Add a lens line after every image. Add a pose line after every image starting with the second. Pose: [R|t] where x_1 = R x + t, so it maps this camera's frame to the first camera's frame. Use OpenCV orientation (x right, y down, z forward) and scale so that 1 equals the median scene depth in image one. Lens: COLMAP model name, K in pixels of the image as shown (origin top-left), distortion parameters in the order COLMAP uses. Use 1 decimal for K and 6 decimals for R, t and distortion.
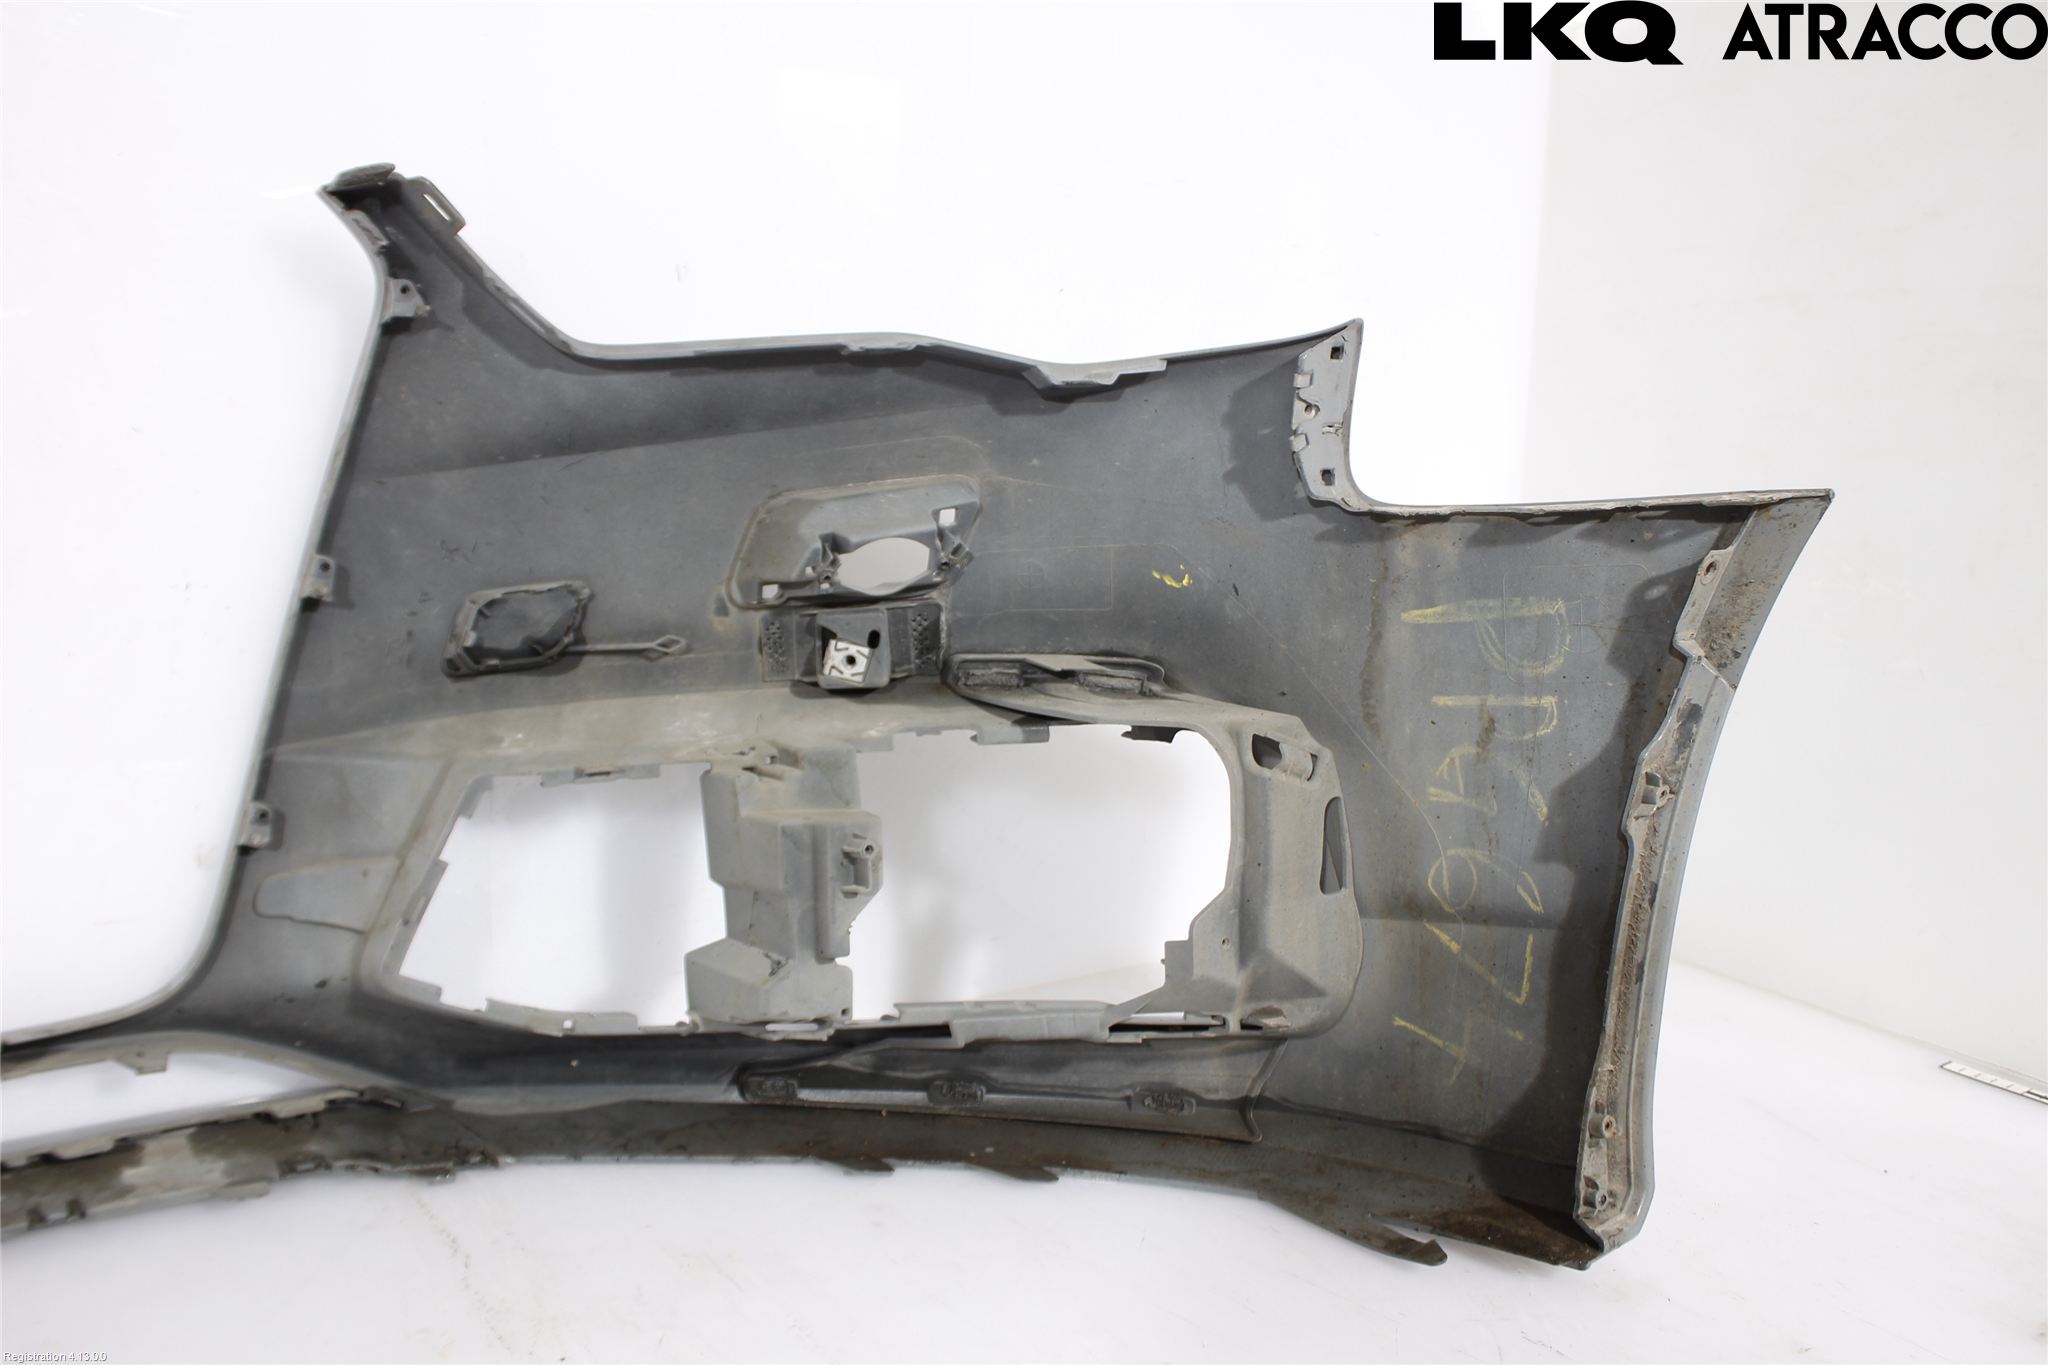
lens RADIAL K [[1919.6, 0, 1024.0], [0, 1919.6, 682.5], [0, 0, 1]] dist [-0.142799, 0.186041]
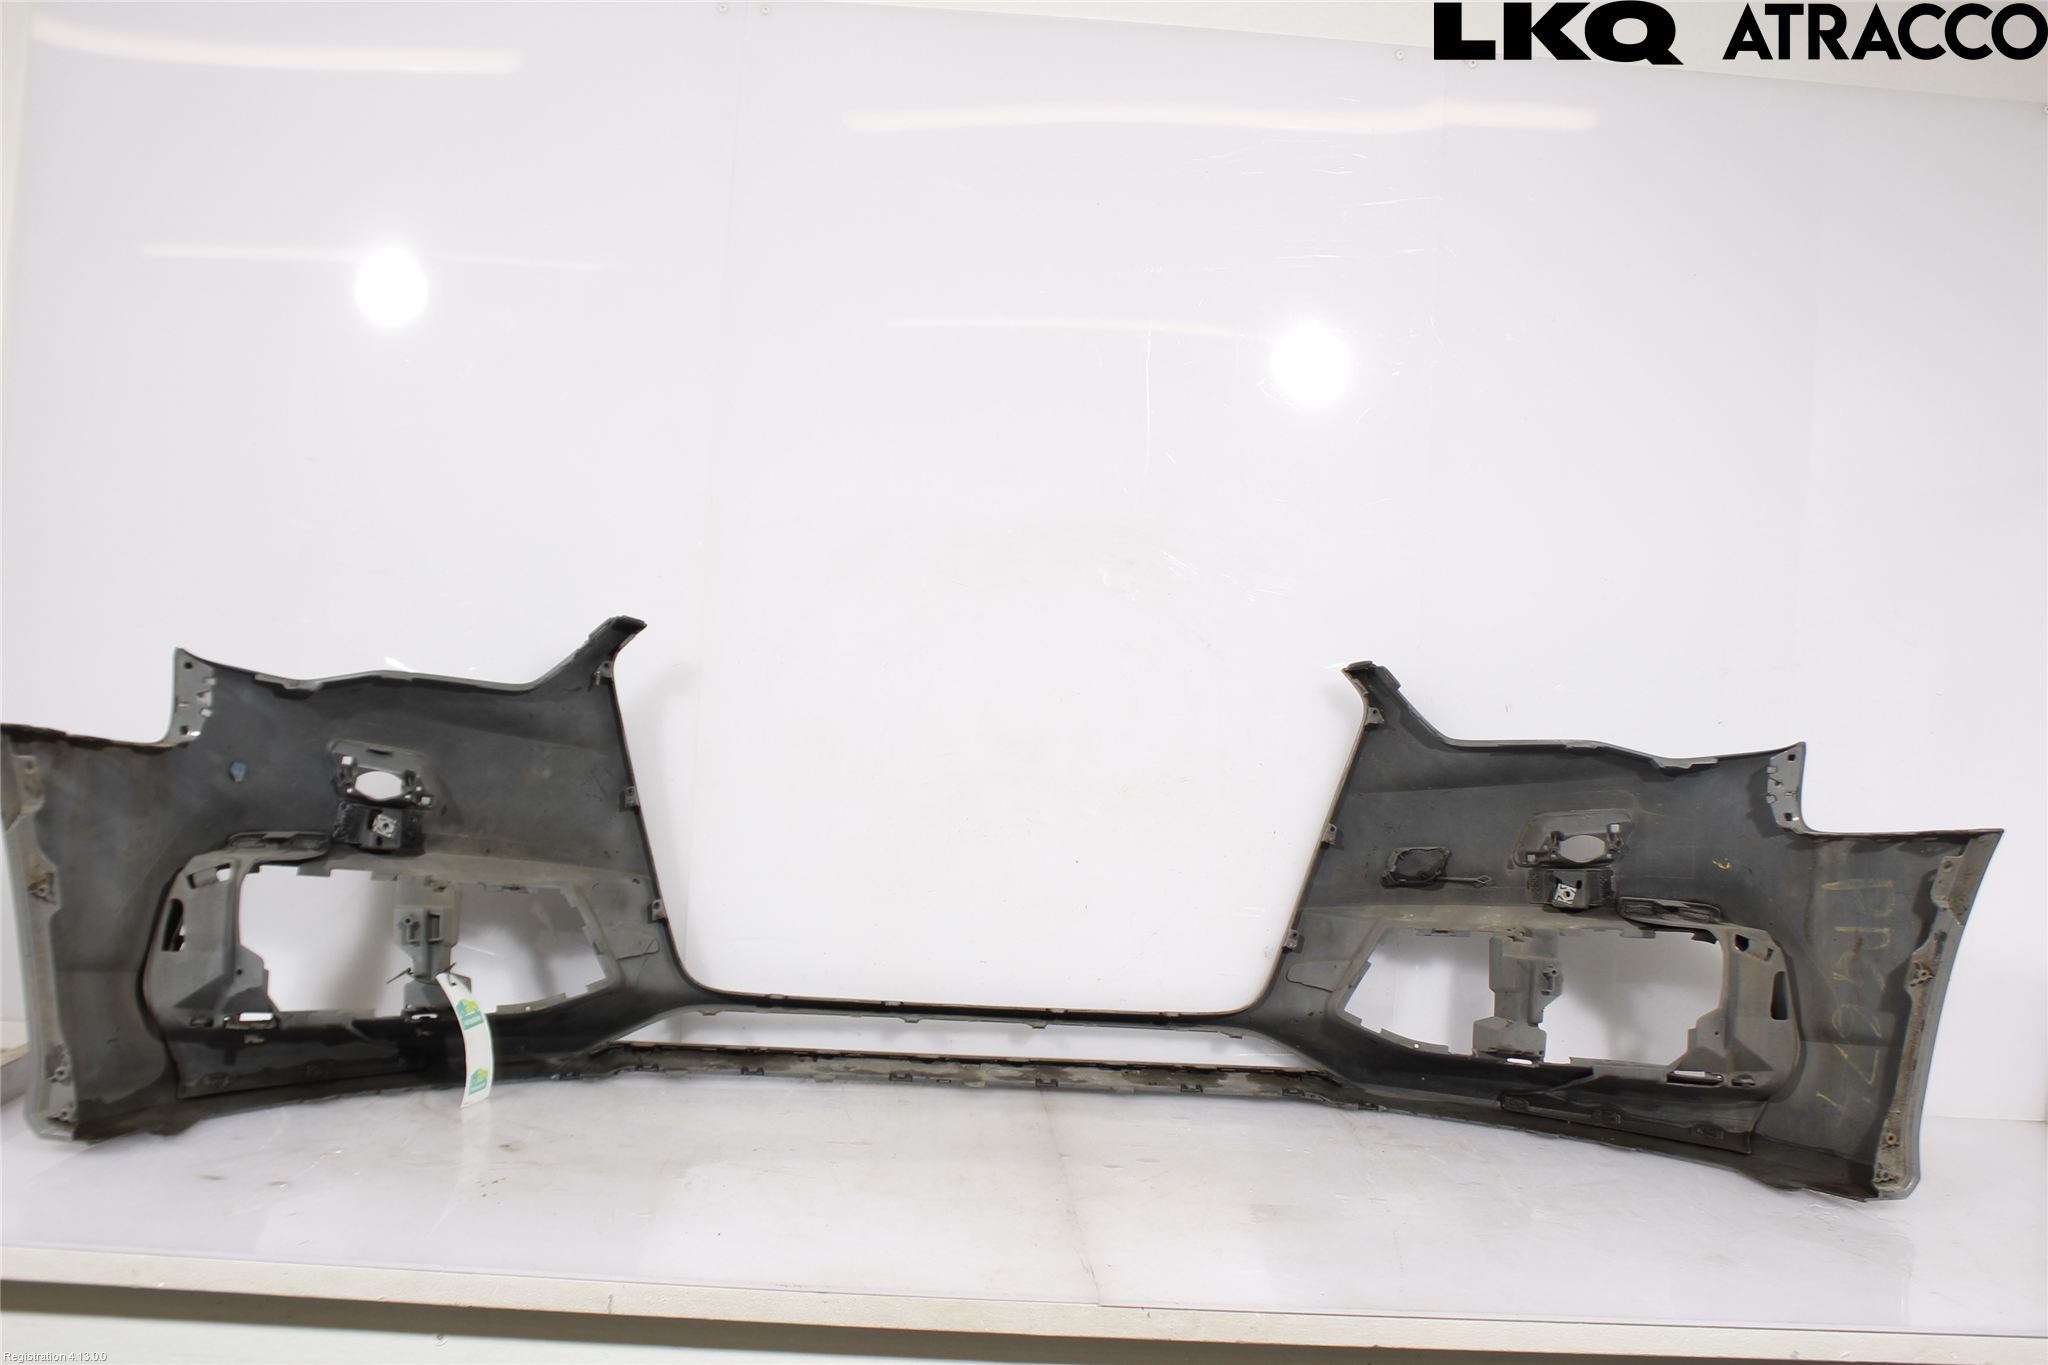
lens RADIAL K [[2224.0, 0, 1024.0], [0, 2224.0, 682.5], [0, 0, 1]] dist [-0.005760, -0.009750]
pose [[0.857748, 0.026852, -0.513369, 0.675799], [-0.131032, 0.977070, -0.167825, 0.261720], [0.497090, 0.211220, 0.841598, -1.465277]]
